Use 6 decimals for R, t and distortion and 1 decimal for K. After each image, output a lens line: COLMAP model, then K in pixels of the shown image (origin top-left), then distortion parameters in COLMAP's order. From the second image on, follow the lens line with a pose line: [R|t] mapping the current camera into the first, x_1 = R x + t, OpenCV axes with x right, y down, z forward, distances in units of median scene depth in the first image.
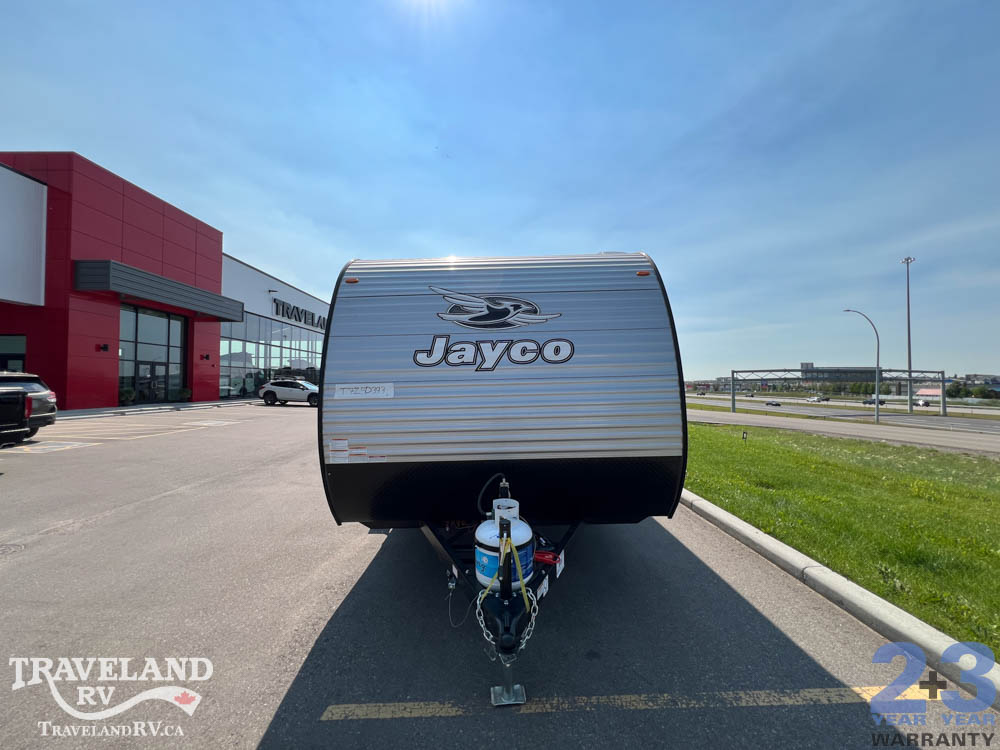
lens RADIAL K [[400.5, 0, 498.1], [0, 400.5, 373.5], [0, 0, 1]] dist [0.000190, 0.000650]
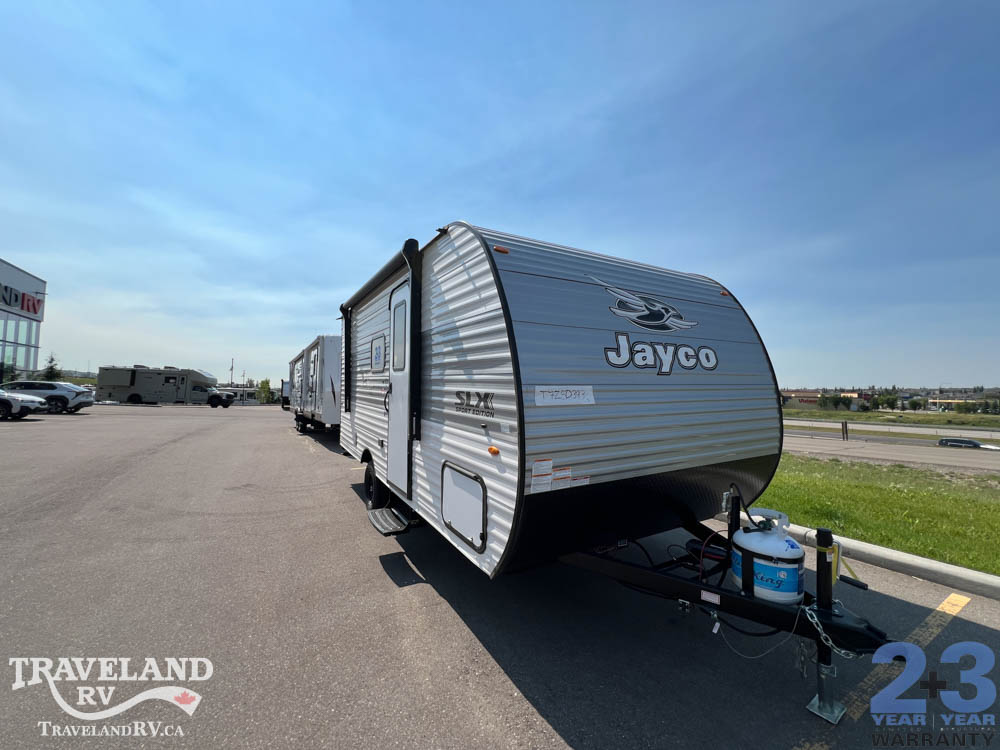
lens RADIAL K [[400.5, 0, 498.1], [0, 400.5, 373.5], [0, 0, 1]] dist [0.000190, 0.000650]
pose [[0.859749, 0.039089, 0.509218, -0.829874], [-0.030633, 0.999218, -0.024983, 0.024743], [-0.509797, 0.005880, 0.860275, 0.390672]]
